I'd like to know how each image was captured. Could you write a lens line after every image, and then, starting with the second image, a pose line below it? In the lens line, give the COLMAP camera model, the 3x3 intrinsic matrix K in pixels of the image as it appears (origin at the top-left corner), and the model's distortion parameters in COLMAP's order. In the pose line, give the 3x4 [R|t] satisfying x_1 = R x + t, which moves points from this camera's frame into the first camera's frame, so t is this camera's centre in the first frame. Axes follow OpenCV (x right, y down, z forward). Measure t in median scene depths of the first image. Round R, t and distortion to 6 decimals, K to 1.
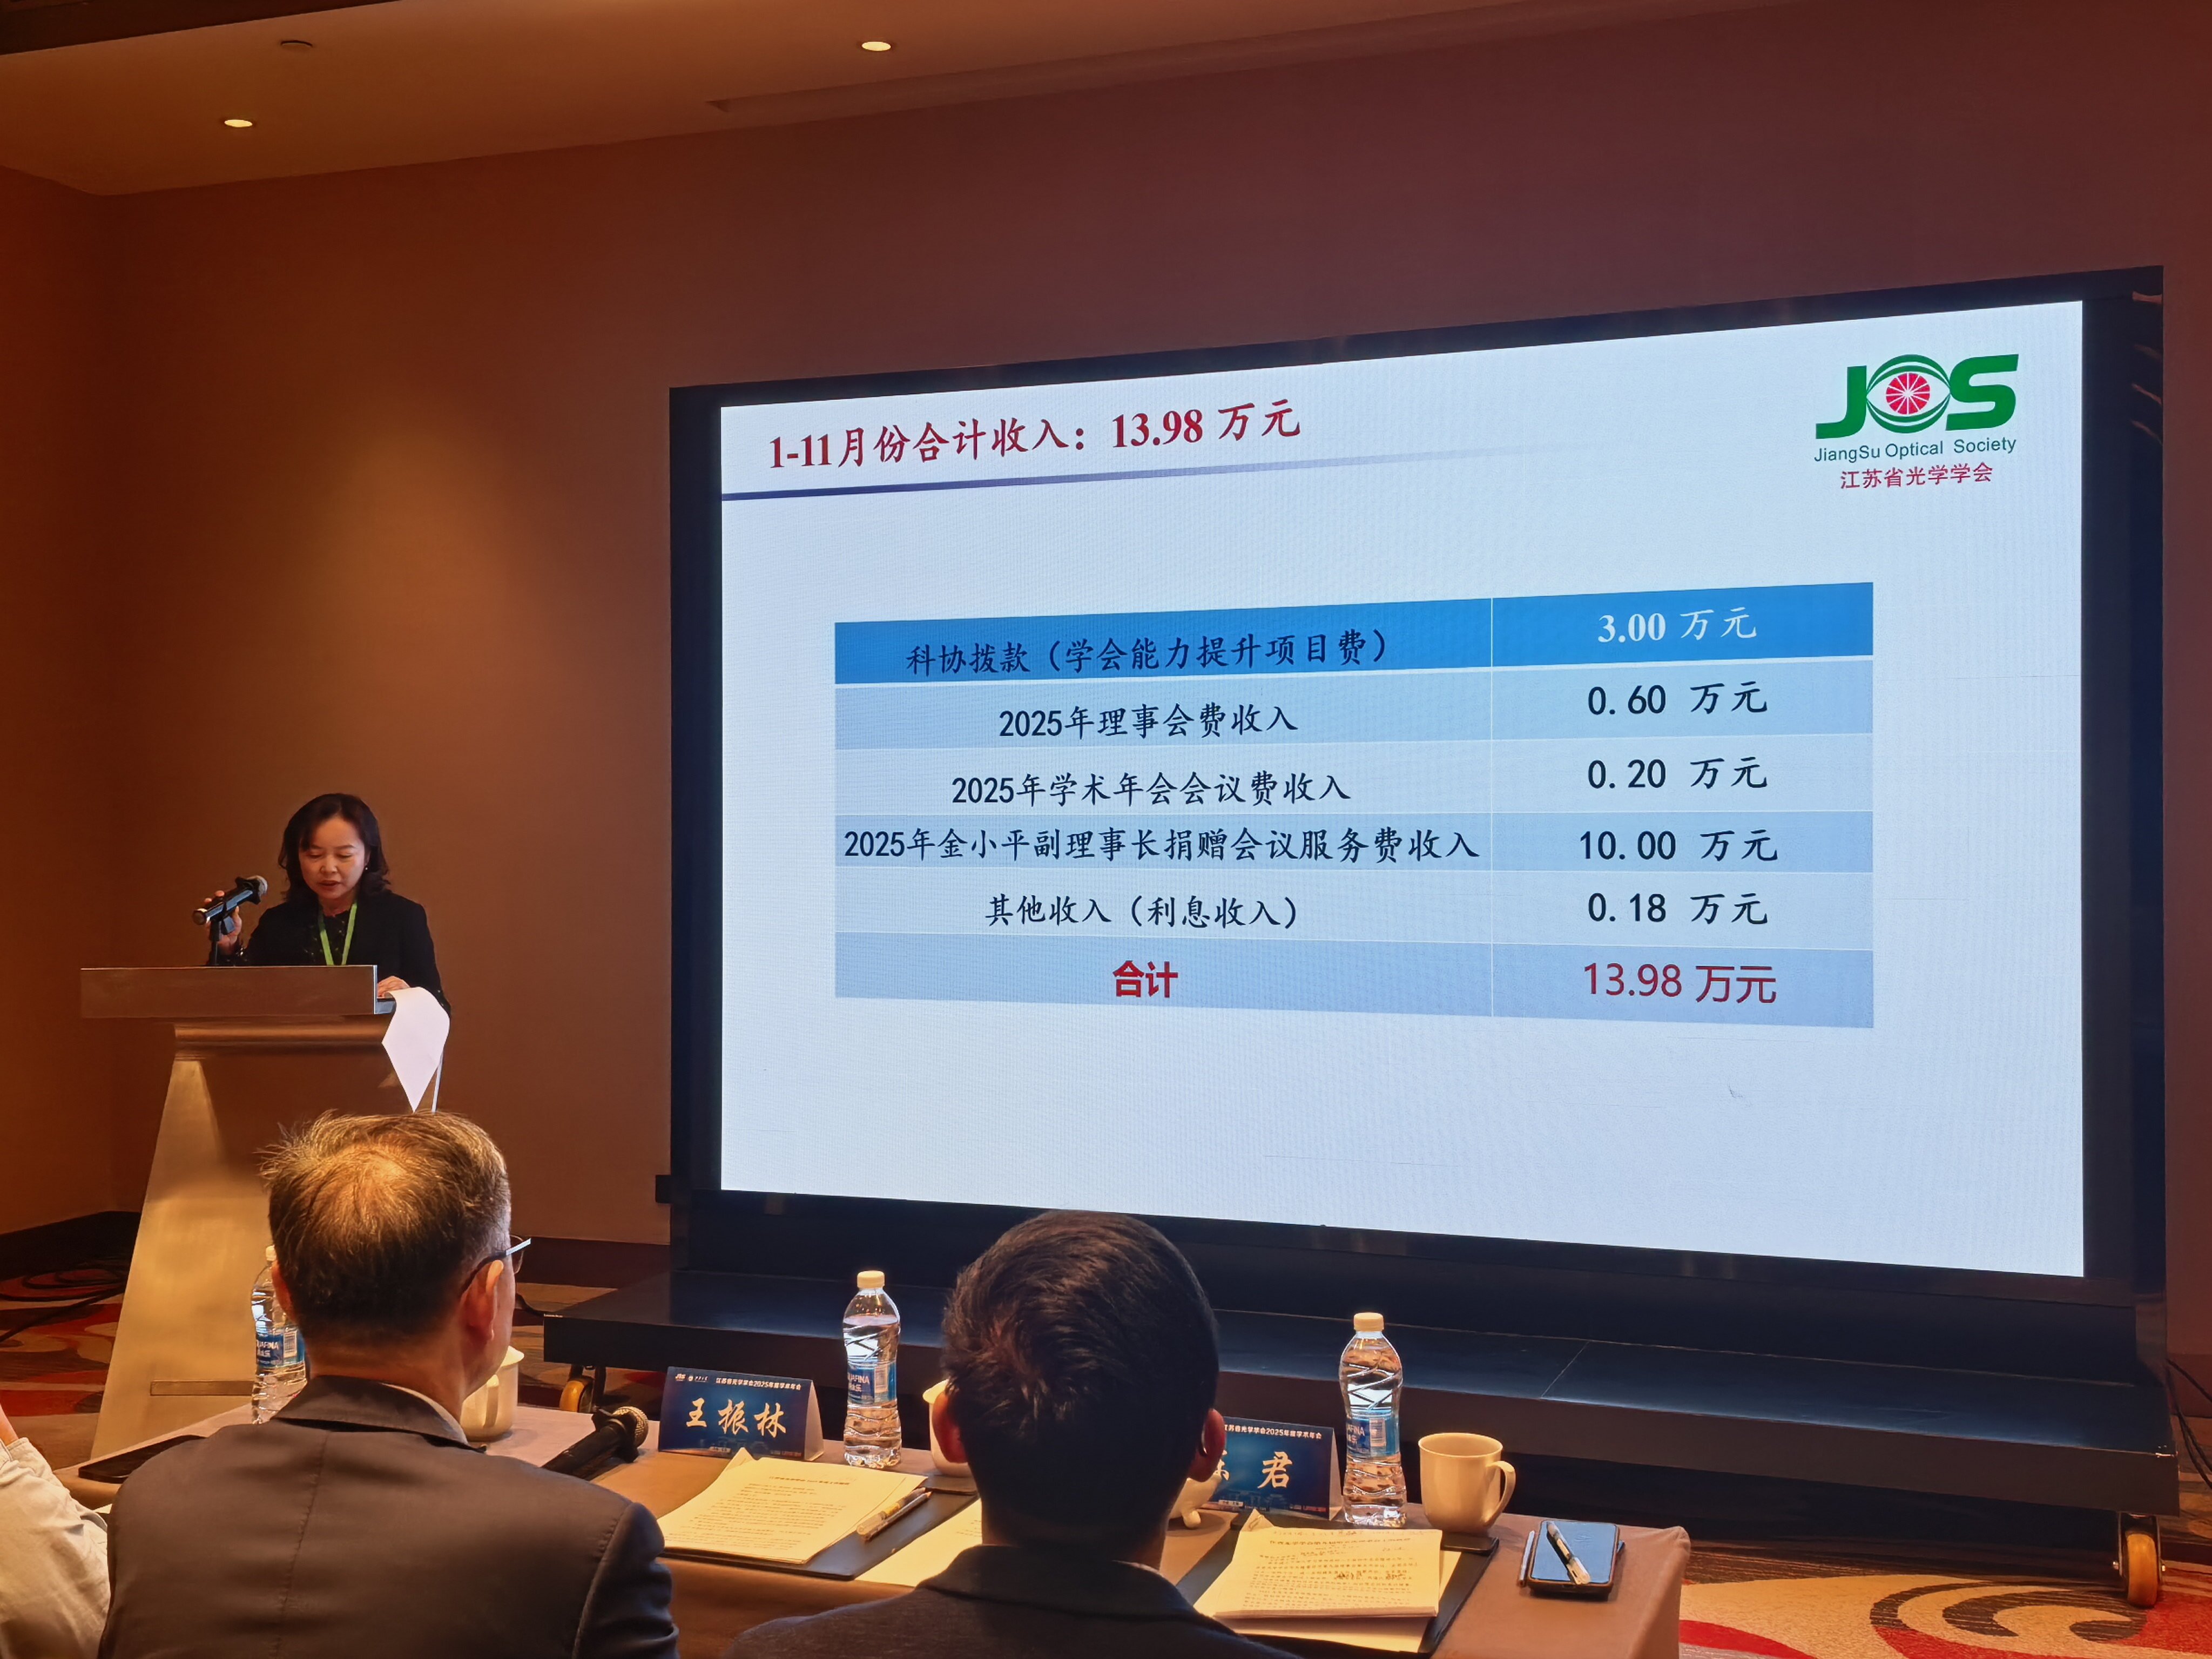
lens RADIAL K [[2395.8, 0, 1093.8], [0, 2395.8, 805.3], [0, 0, 1]] dist [0.059511, 0.000000]
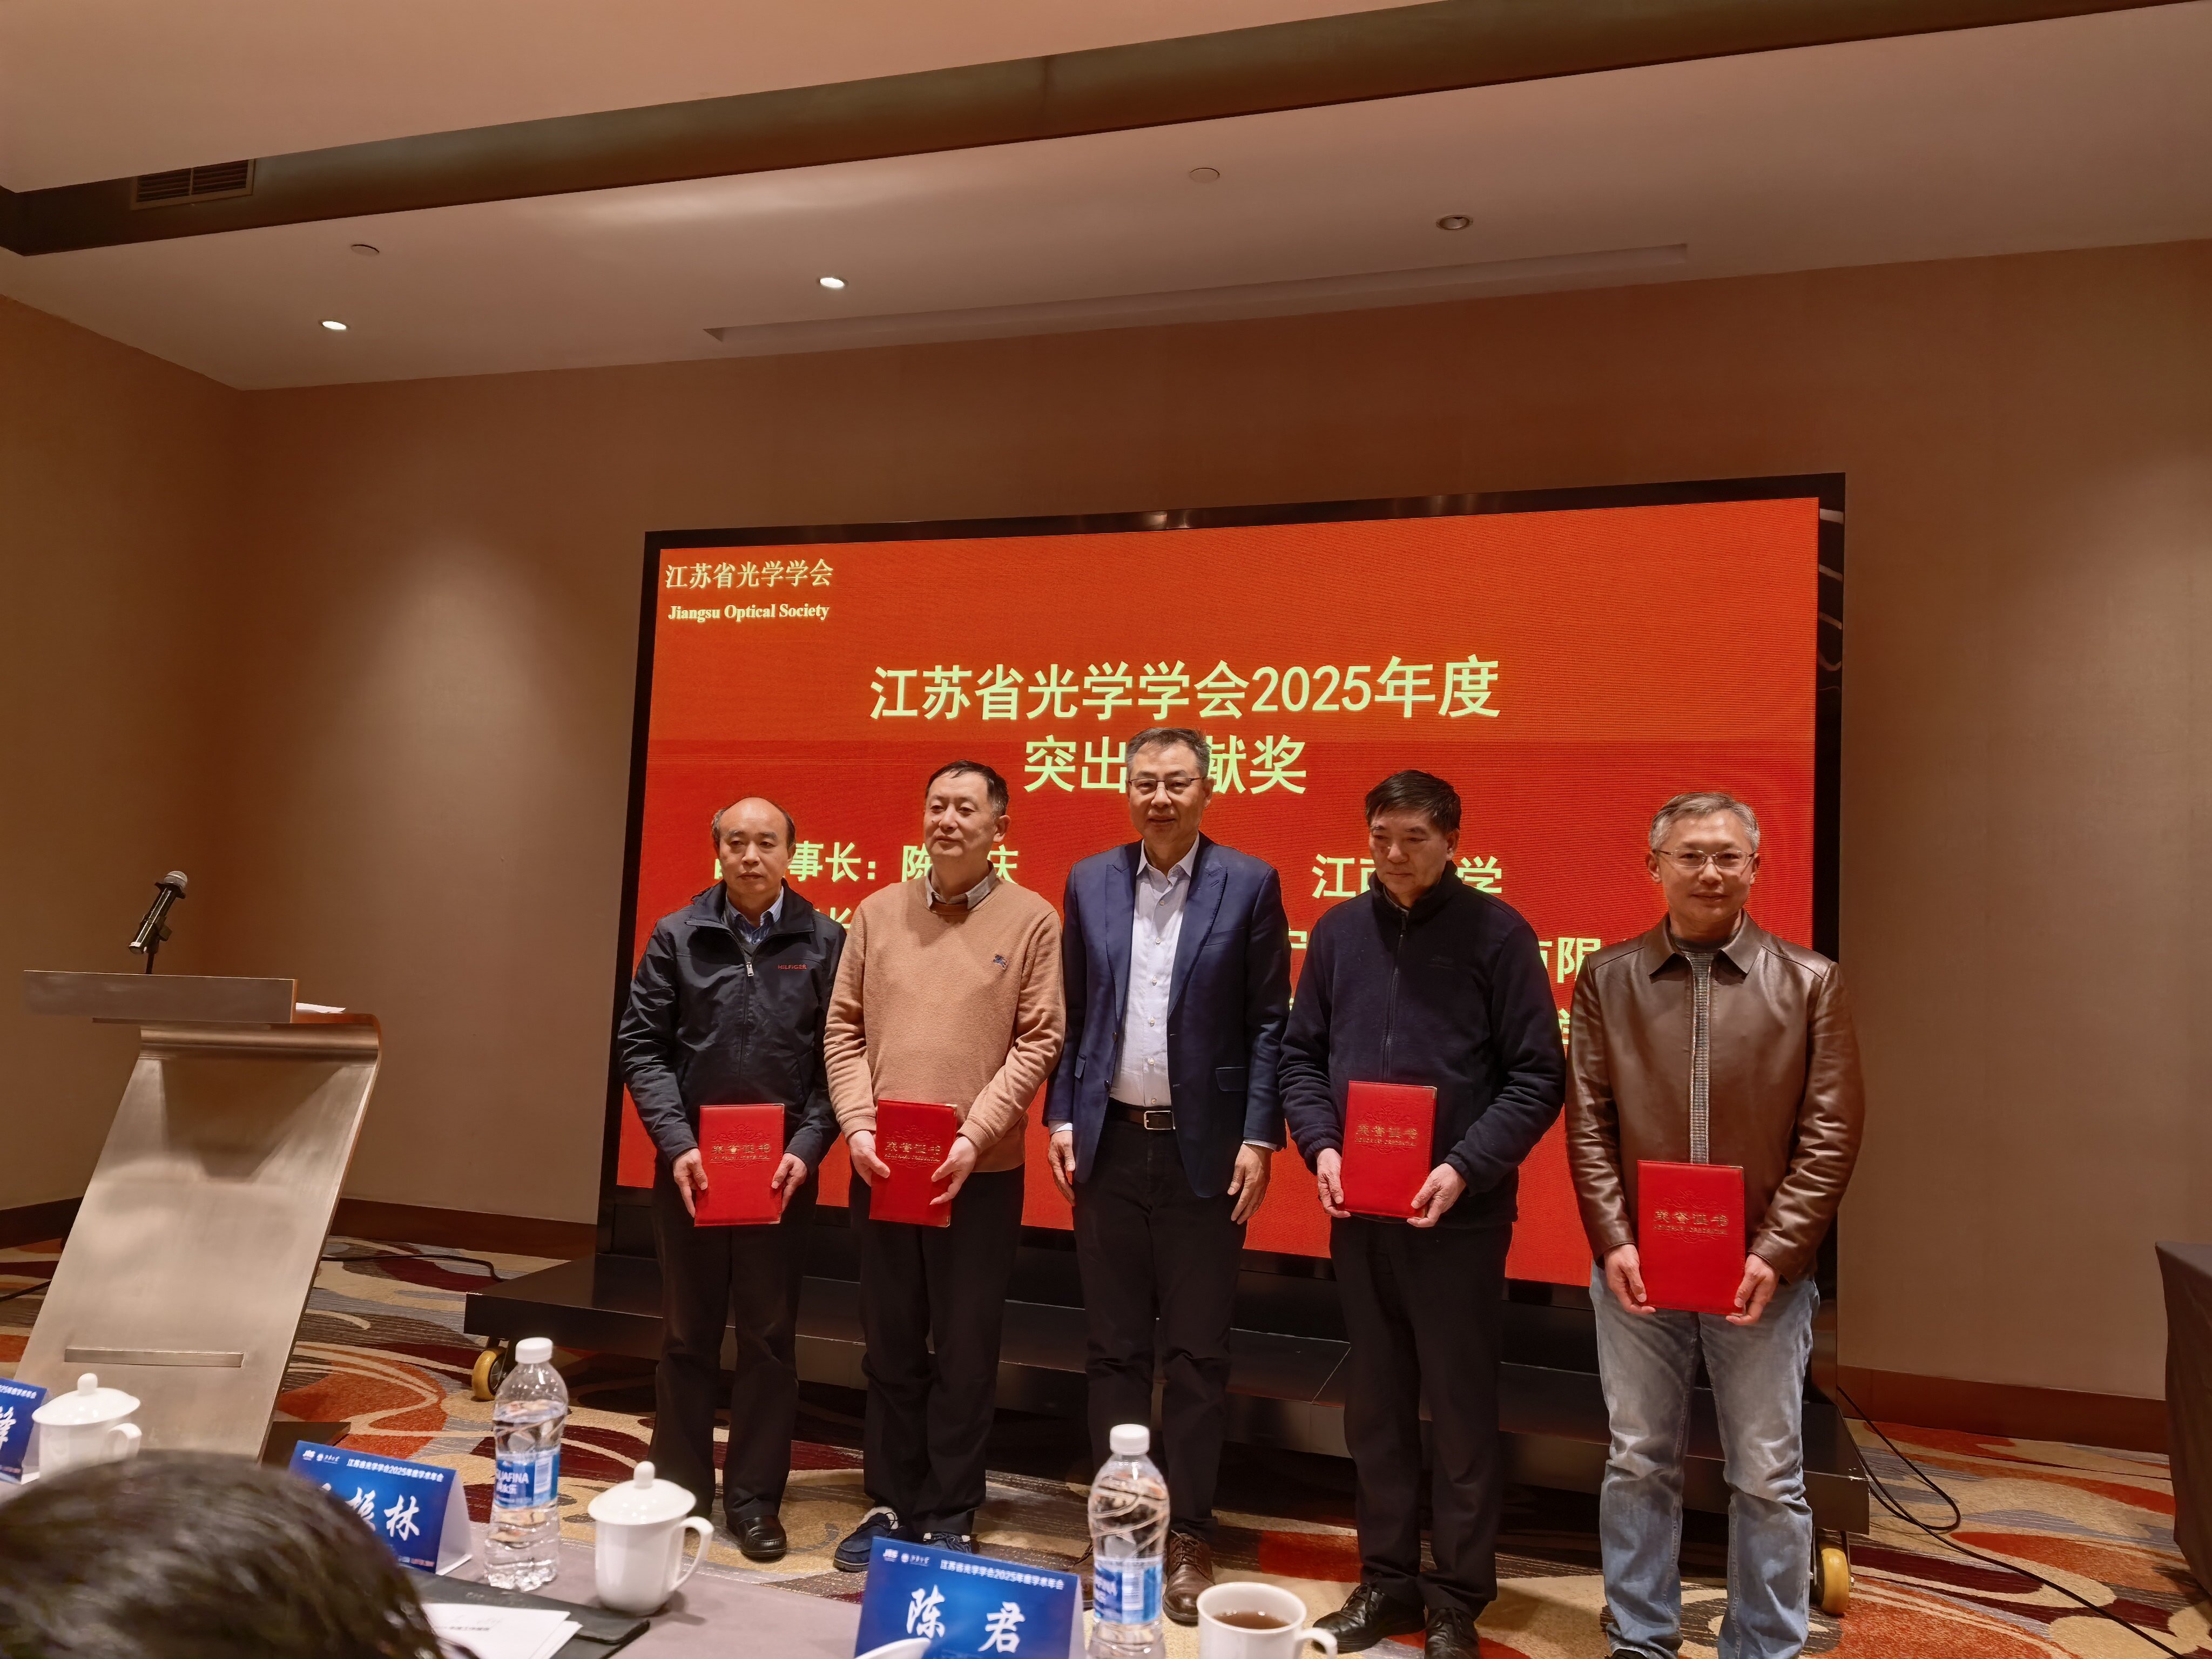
lens RADIAL K [[1538.1, 0, 1112.9], [0, 1538.1, 821.3], [0, 0, 1]] dist [0.025467, -0.014908]
pose [[0.997415, 0.048820, 0.052728, 0.066591], [-0.045040, 0.996485, -0.070629, 0.046408], [-0.055991, 0.068072, 0.996108, 0.446443]]
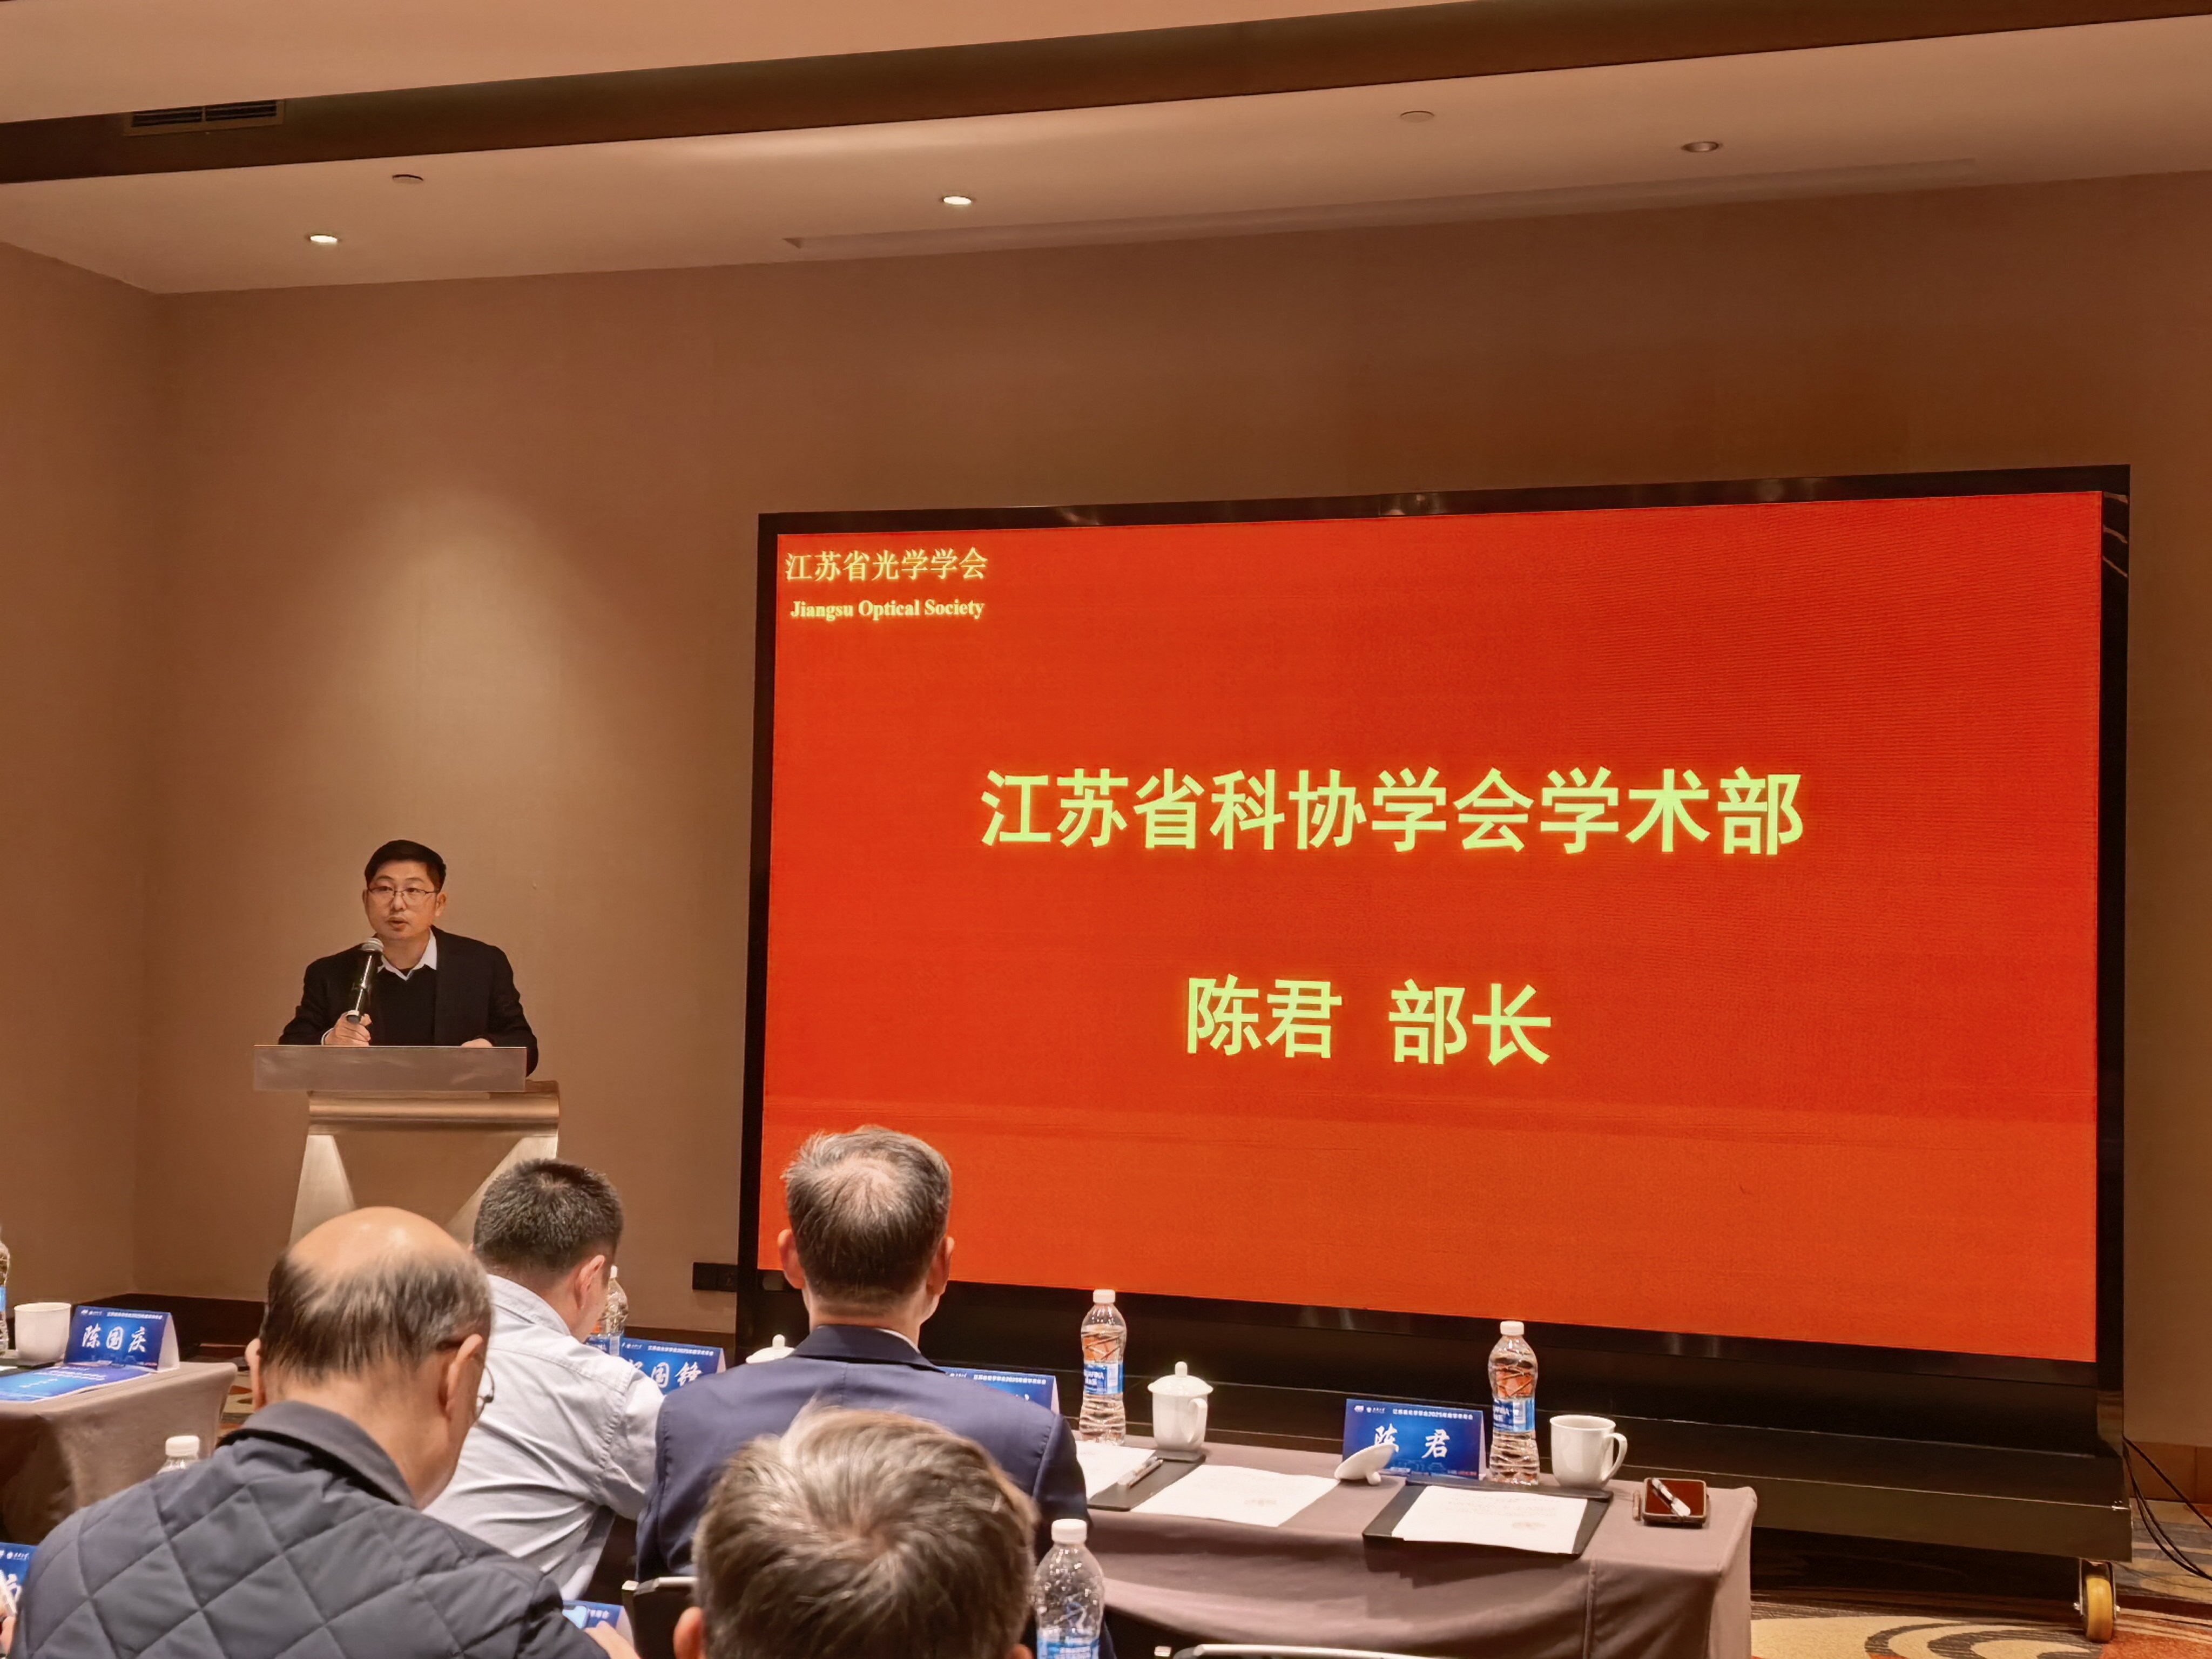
lens RADIAL K [[2638.2, 0, 1118.1], [0, 2638.2, 835.6], [0, 0, 1]] dist [0.078688, 0.000000]
pose [[0.998398, 0.023842, 0.051311, -0.161279], [-0.022446, 0.999367, -0.027613, -0.004751], [-0.051937, 0.026417, 0.998301, -0.381562]]
